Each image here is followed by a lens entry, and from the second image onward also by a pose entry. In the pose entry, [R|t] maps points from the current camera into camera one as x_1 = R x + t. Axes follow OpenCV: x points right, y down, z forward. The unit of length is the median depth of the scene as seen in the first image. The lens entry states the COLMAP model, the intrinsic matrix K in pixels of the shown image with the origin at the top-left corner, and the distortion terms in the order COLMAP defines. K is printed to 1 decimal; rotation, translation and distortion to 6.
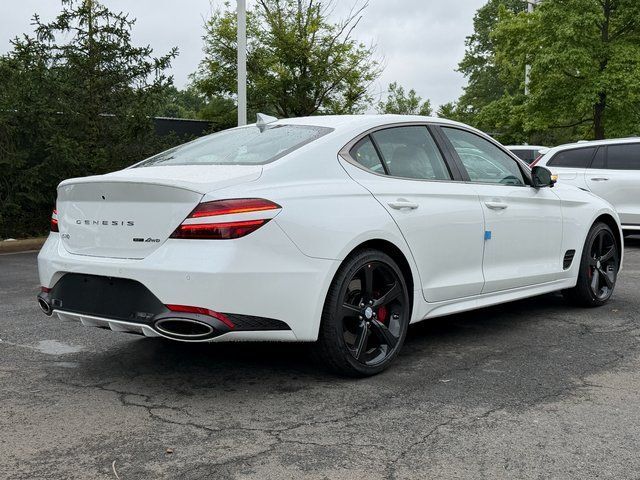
lens RADIAL K [[733.6, 0, 320.0], [0, 733.6, 240.0], [0, 0, 1]] dist [0.000705, -0.004924]
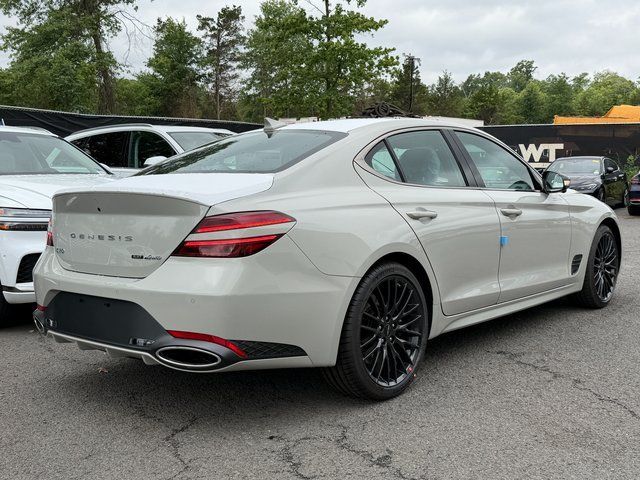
lens RADIAL K [[647.5, 0, 320.0], [0, 647.5, 240.0], [0, 0, 1]] dist [0.009674, -0.003159]
pose [[0.999892, -0.006752, 0.013088, -0.028613], [0.006629, 0.999933, 0.009444, -0.023971], [-0.013151, -0.009356, 0.999870, 0.173725]]
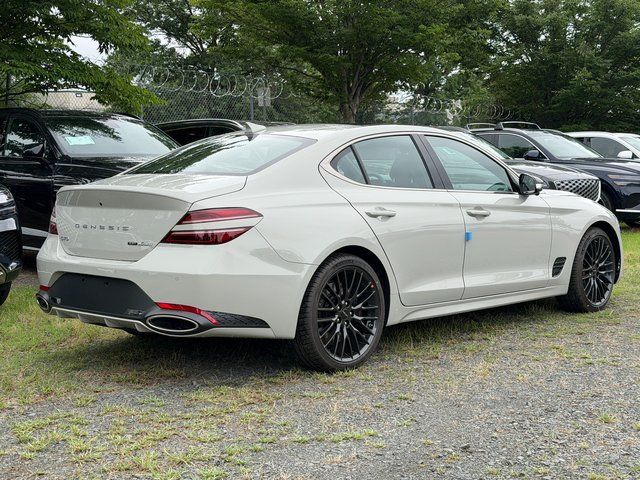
lens RADIAL K [[867.5, 0, 320.0], [0, 867.5, 240.0], [0, 0, 1]] dist [-0.018009, -0.008425]
pose [[0.999731, 0.013402, -0.018931, 0.050512], [-0.013382, 0.999910, 0.001162, -0.009594], [0.018945, -0.000909, 0.999820, -0.254803]]
